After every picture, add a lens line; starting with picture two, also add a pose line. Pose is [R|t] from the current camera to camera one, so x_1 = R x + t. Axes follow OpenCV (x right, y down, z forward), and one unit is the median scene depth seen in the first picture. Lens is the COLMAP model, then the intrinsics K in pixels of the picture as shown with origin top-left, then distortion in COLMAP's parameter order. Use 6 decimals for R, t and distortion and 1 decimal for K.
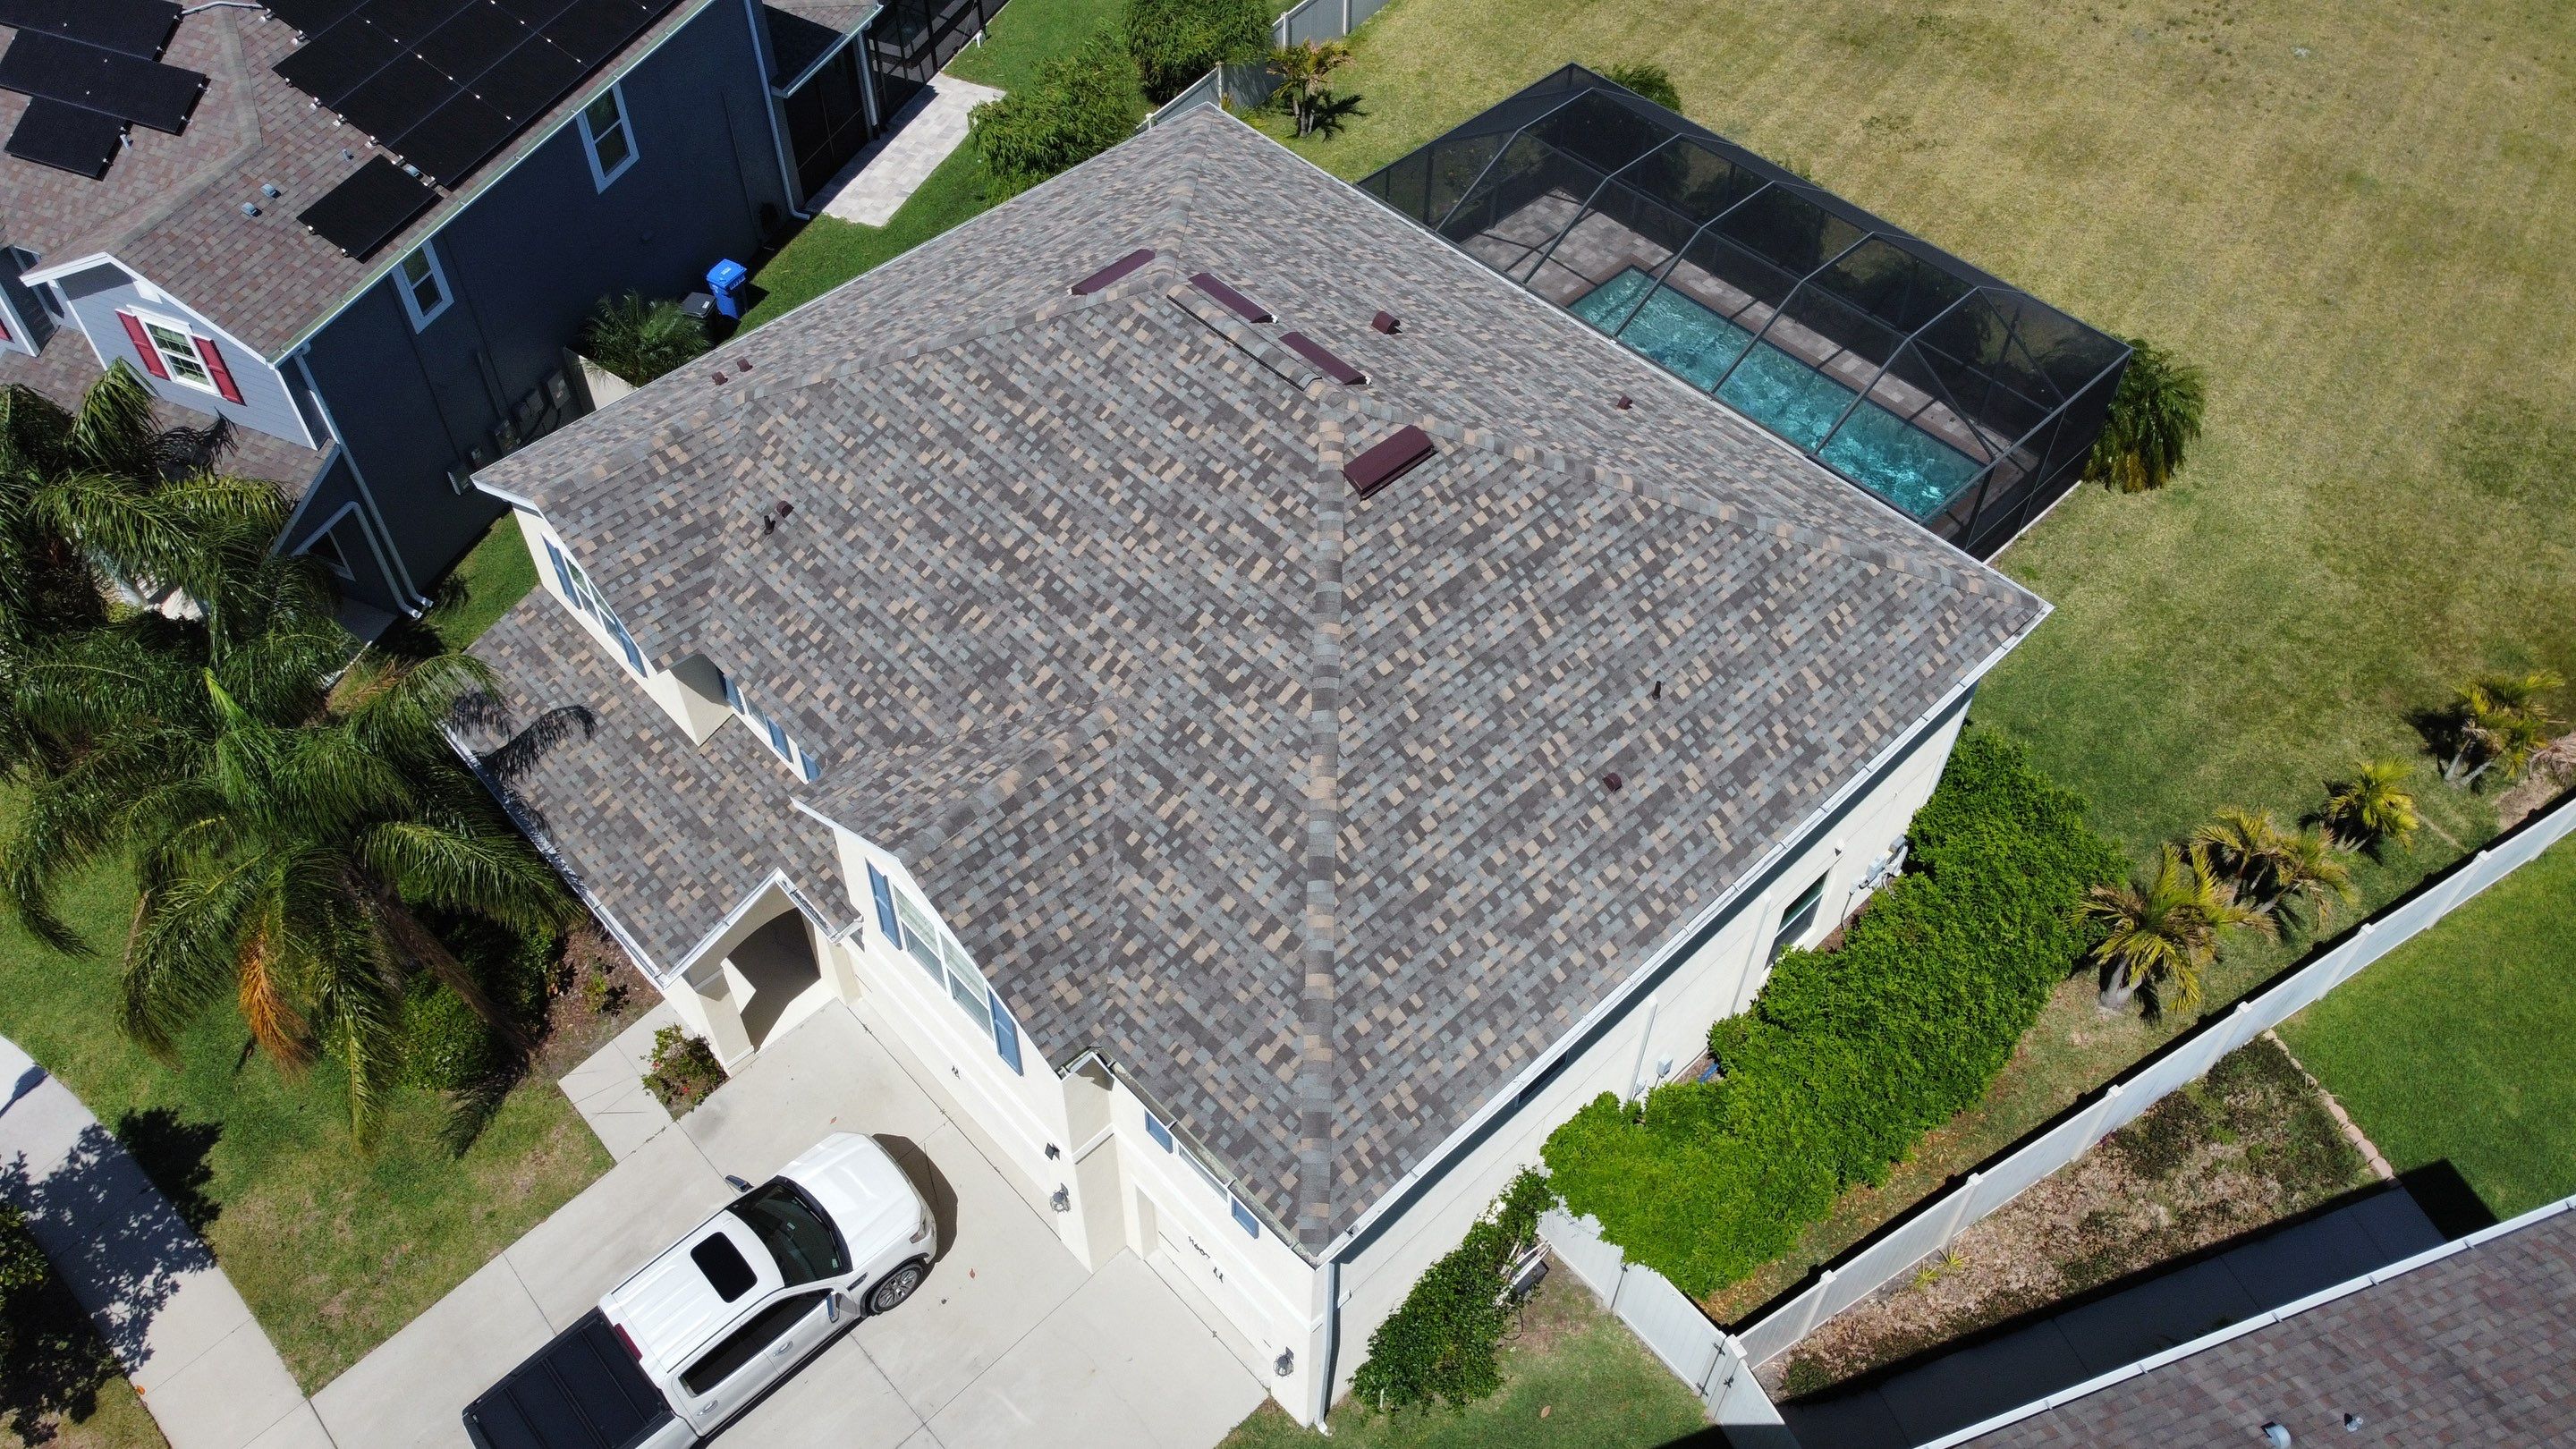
lens RADIAL K [[1953.1, 0, 1250.1], [0, 1953.1, 684.7], [0, 0, 1]] dist [0.002972, -0.021091]
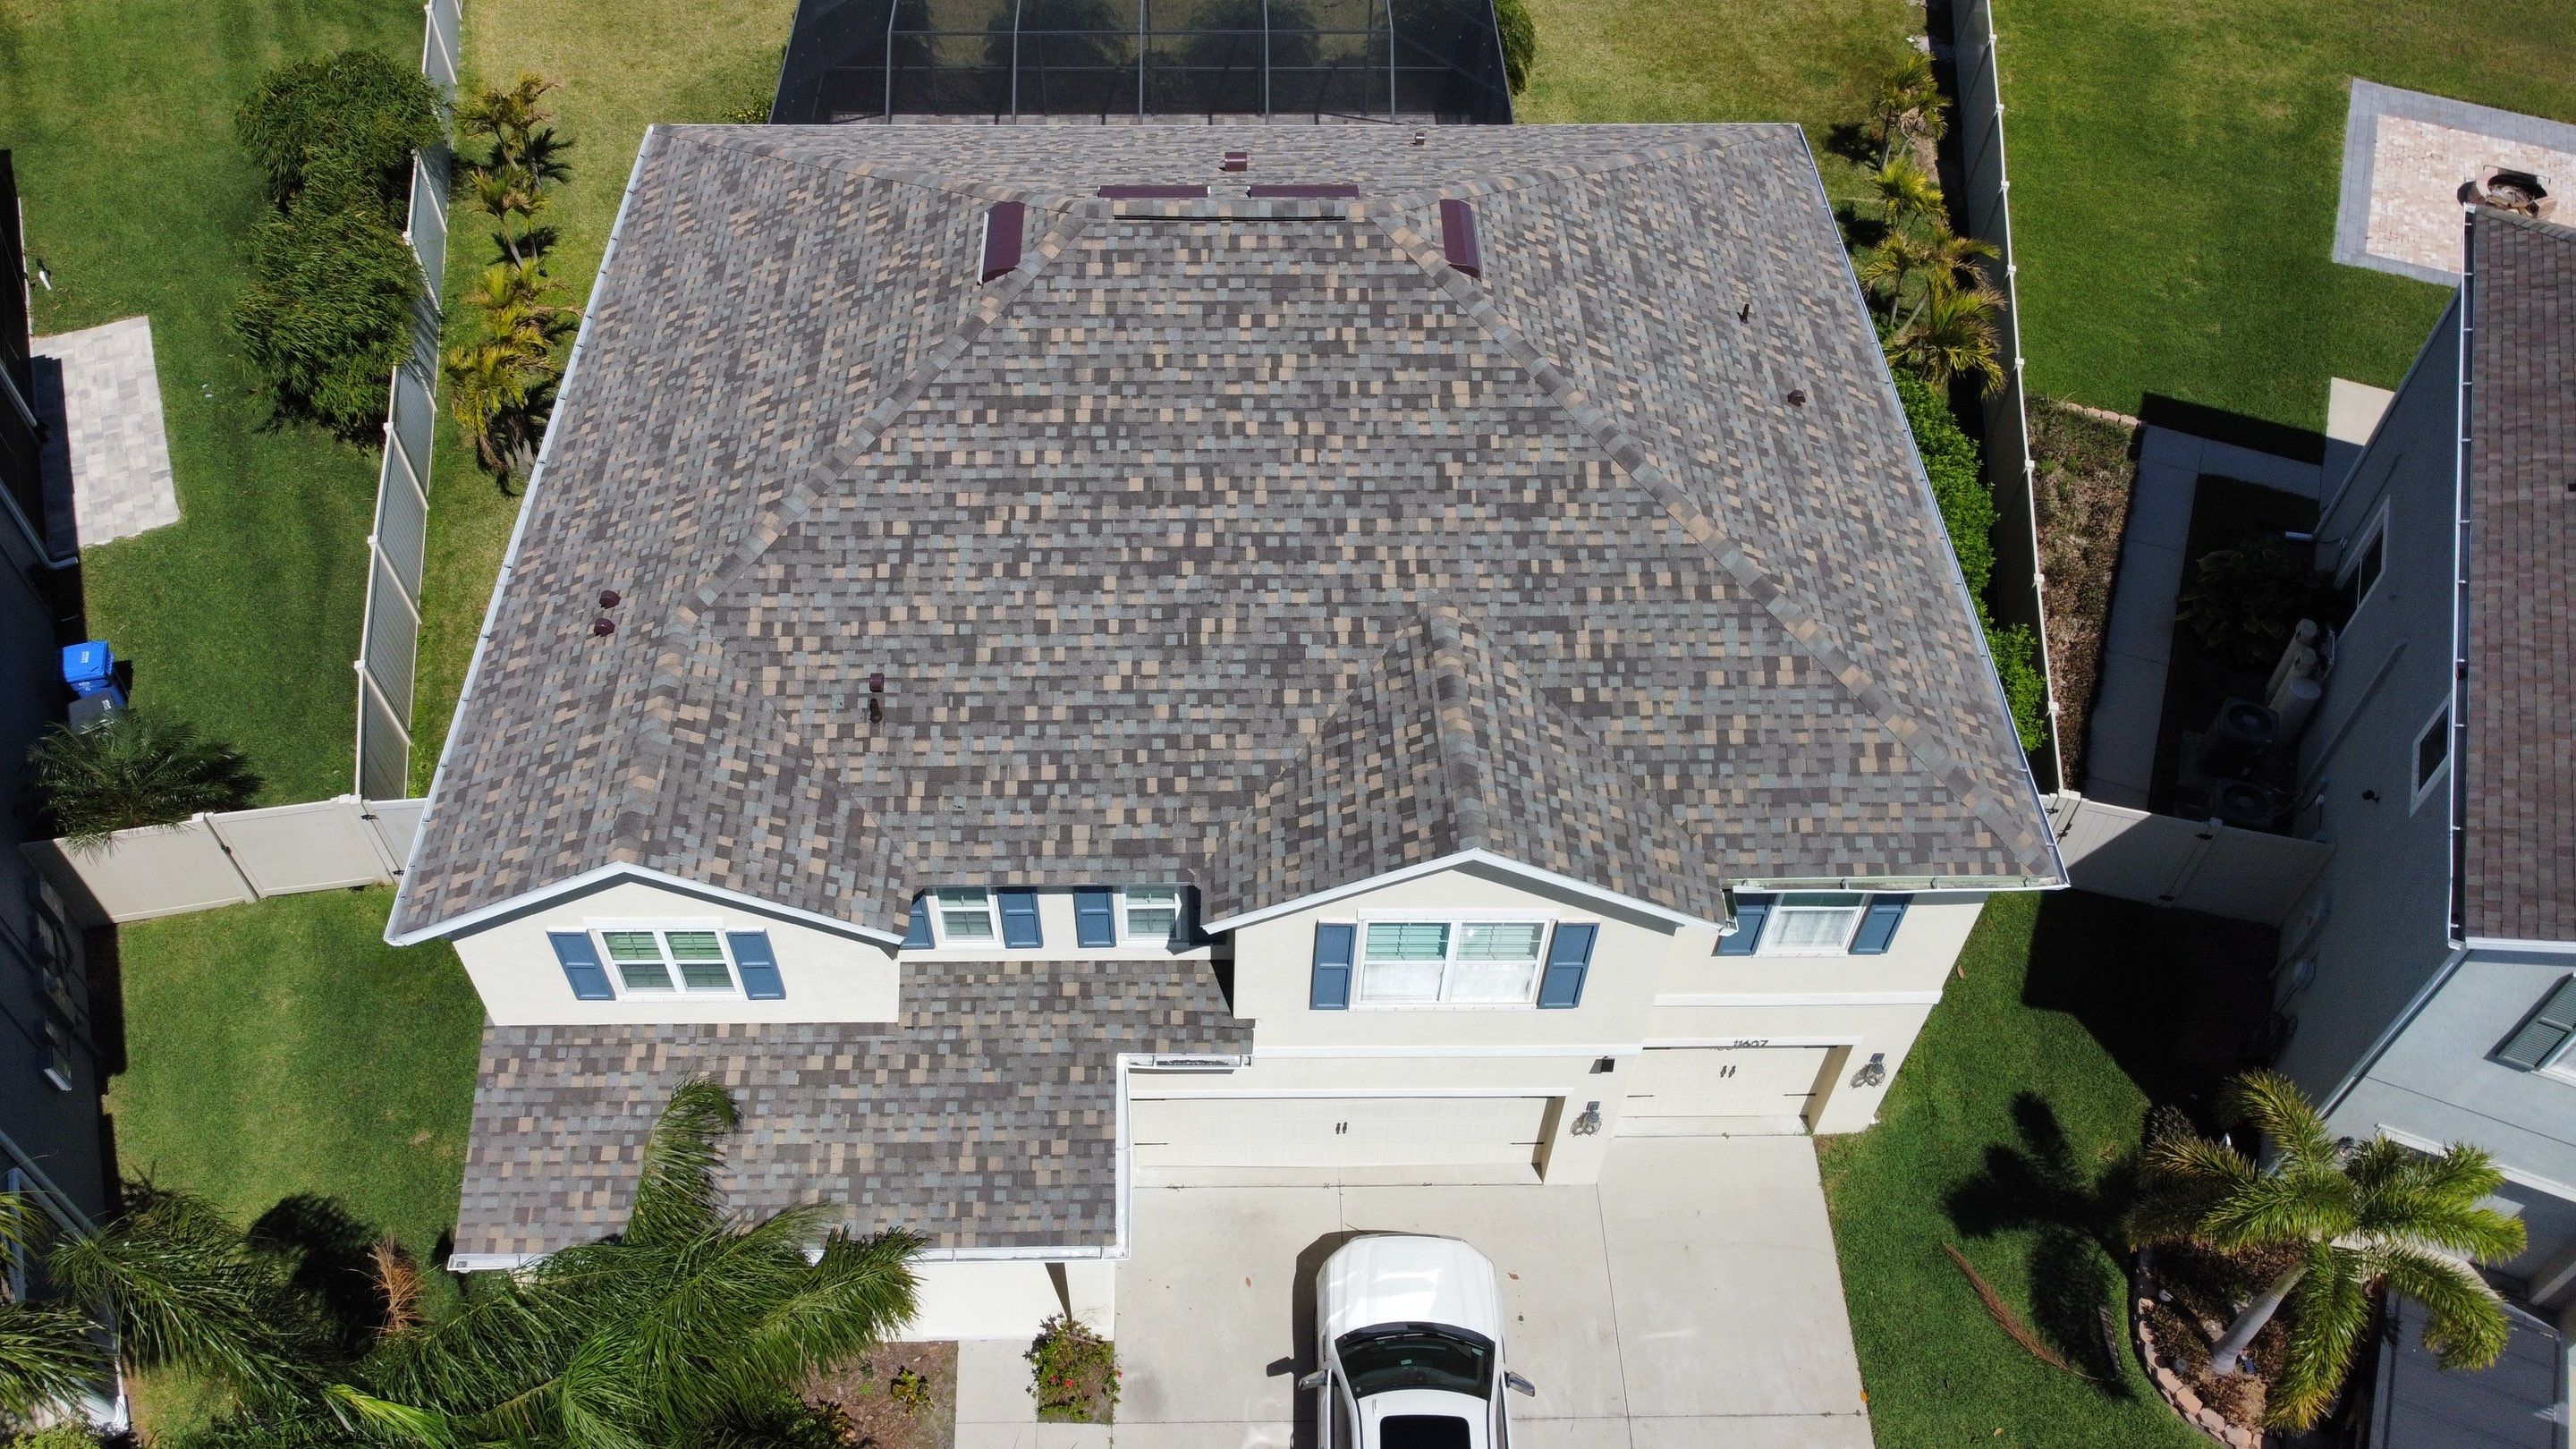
lens RADIAL K [[1953.1, 0, 1242.2], [0, 1953.1, 695.0], [0, 0, 1]] dist [0.002972, -0.021091]
pose [[0.669554, -0.554589, 0.494093, -0.563873], [0.547333, 0.818082, 0.176546, -0.153141], [-0.502119, 0.152227, 0.851295, 0.282753]]
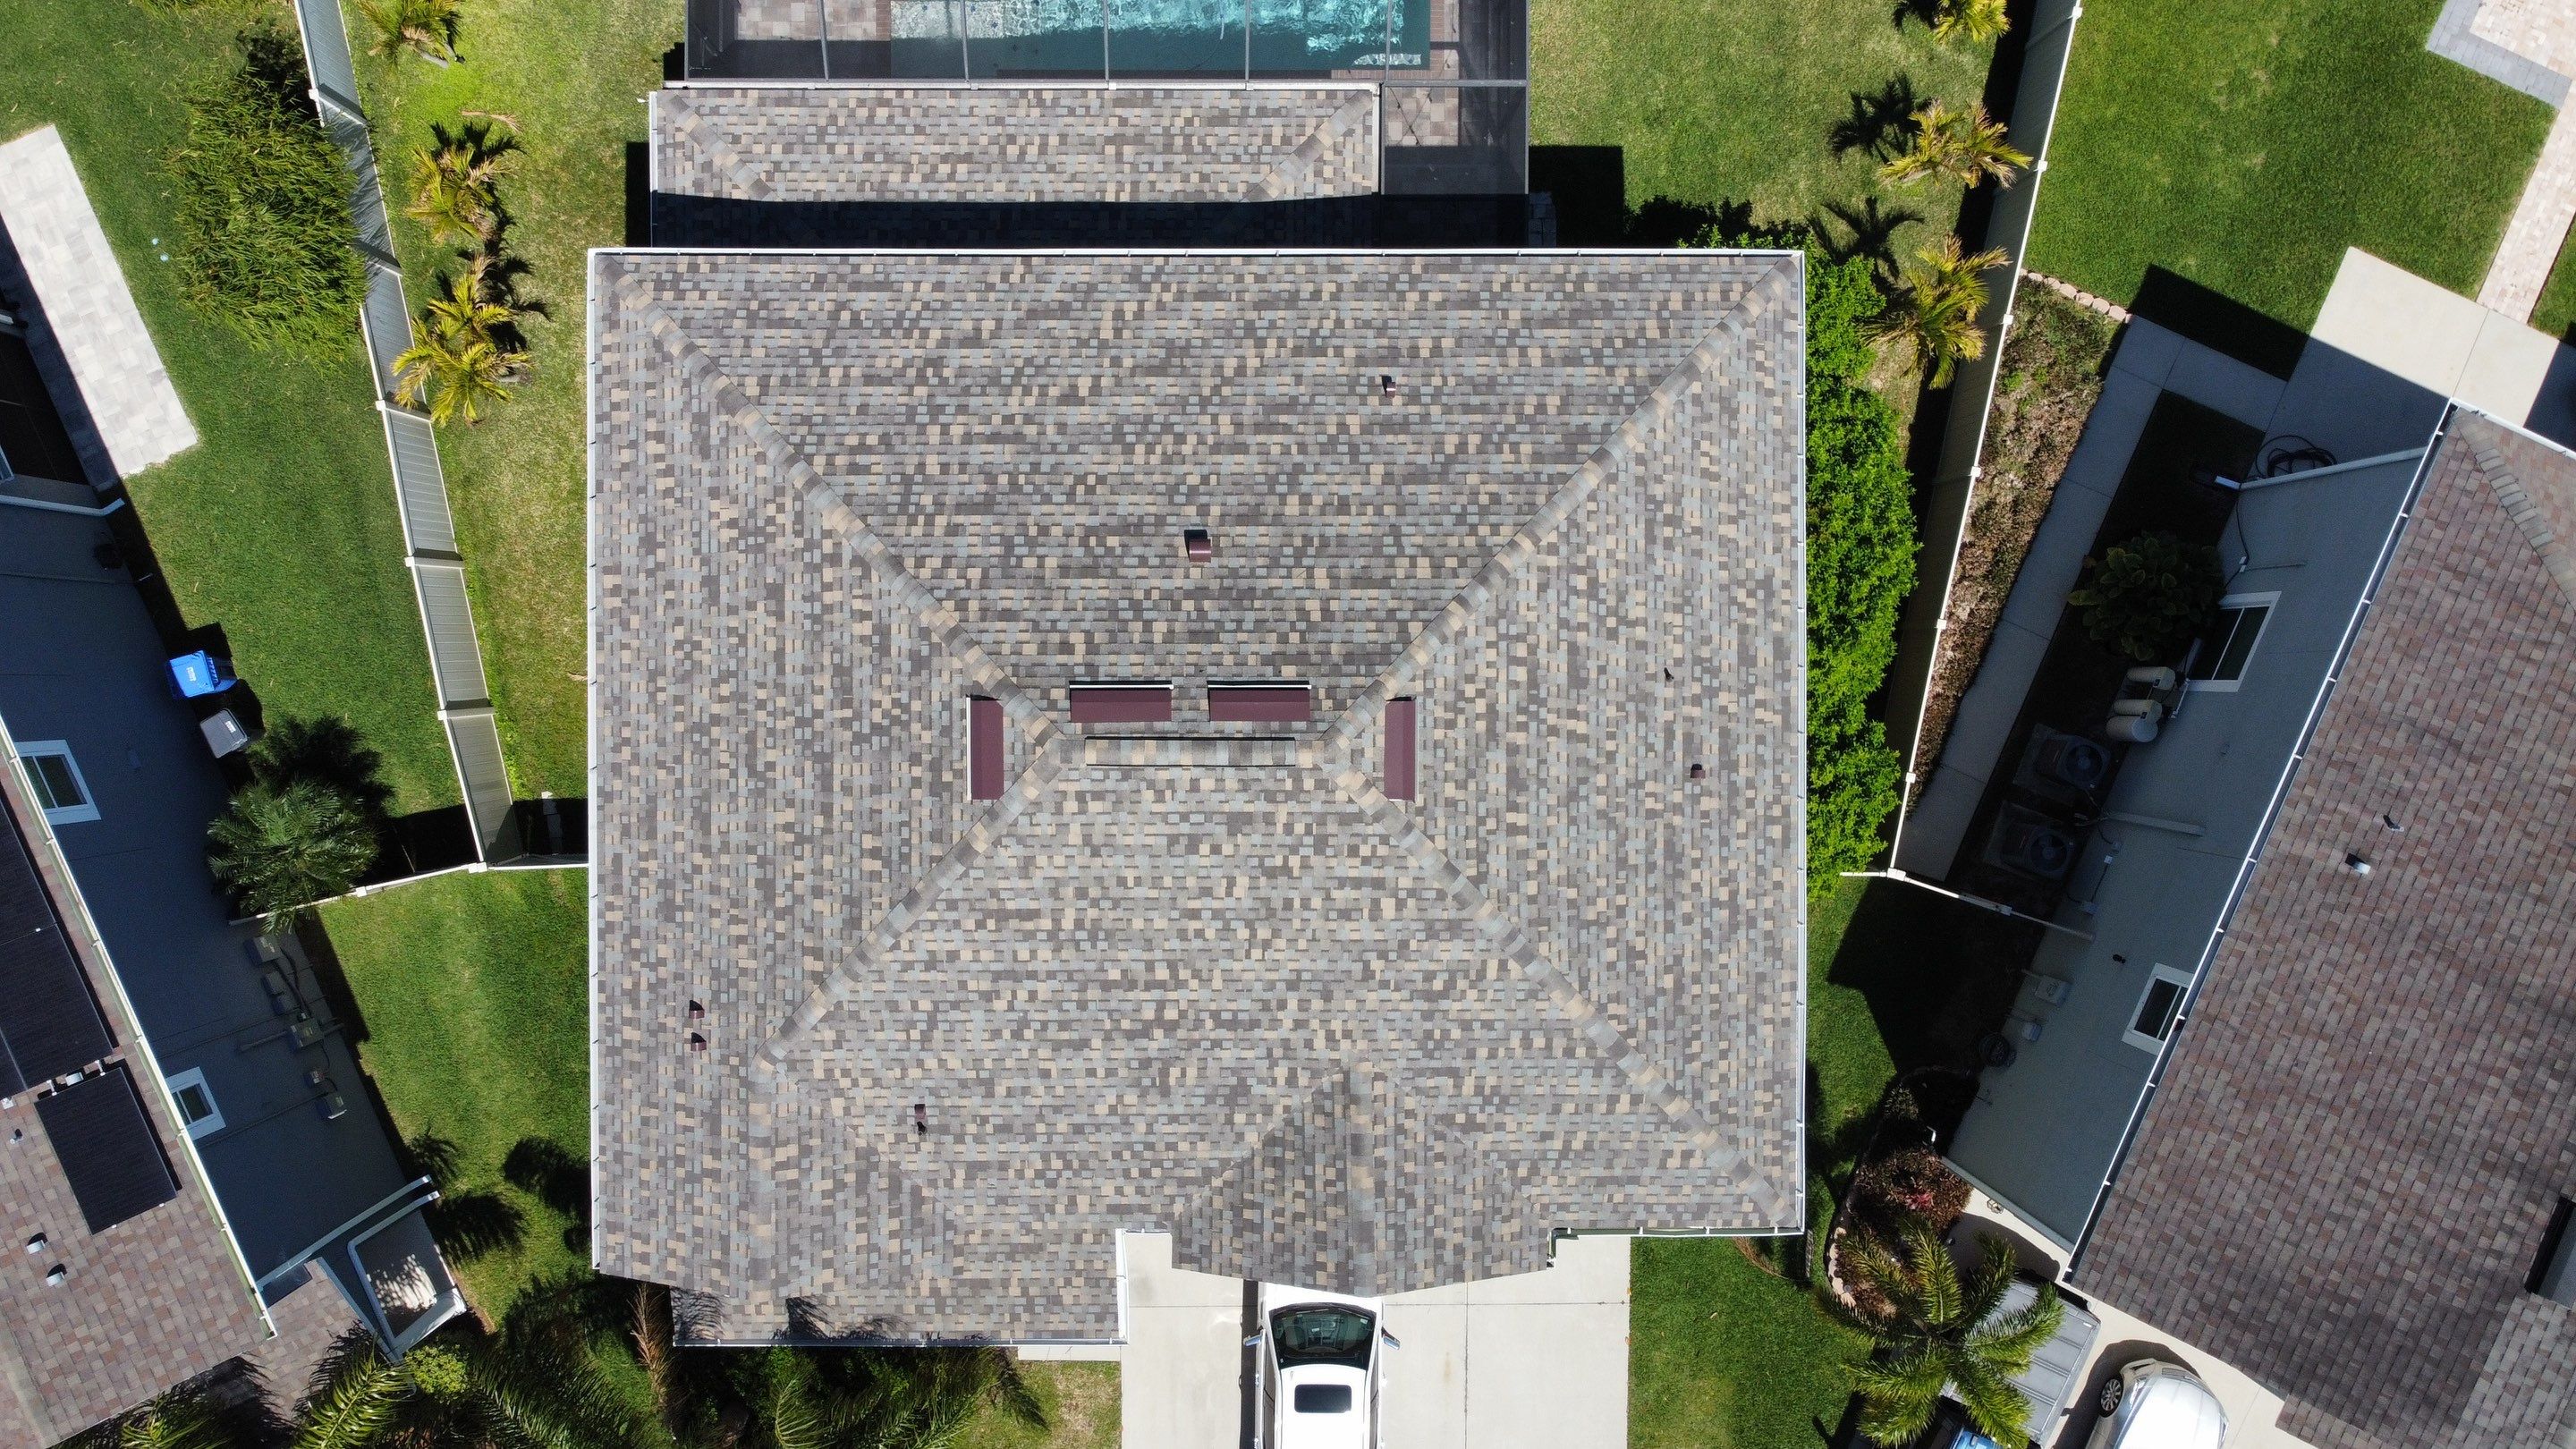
lens RADIAL K [[1953.1, 0, 1249.4], [0, 1953.1, 696.0], [0, 0, 1]] dist [0.002972, -0.021091]
pose [[0.678690, -0.734410, 0.004551, 0.032472], [0.540921, 0.504054, 0.673301, -0.839600], [-0.496773, -0.454501, 0.739355, 0.283729]]
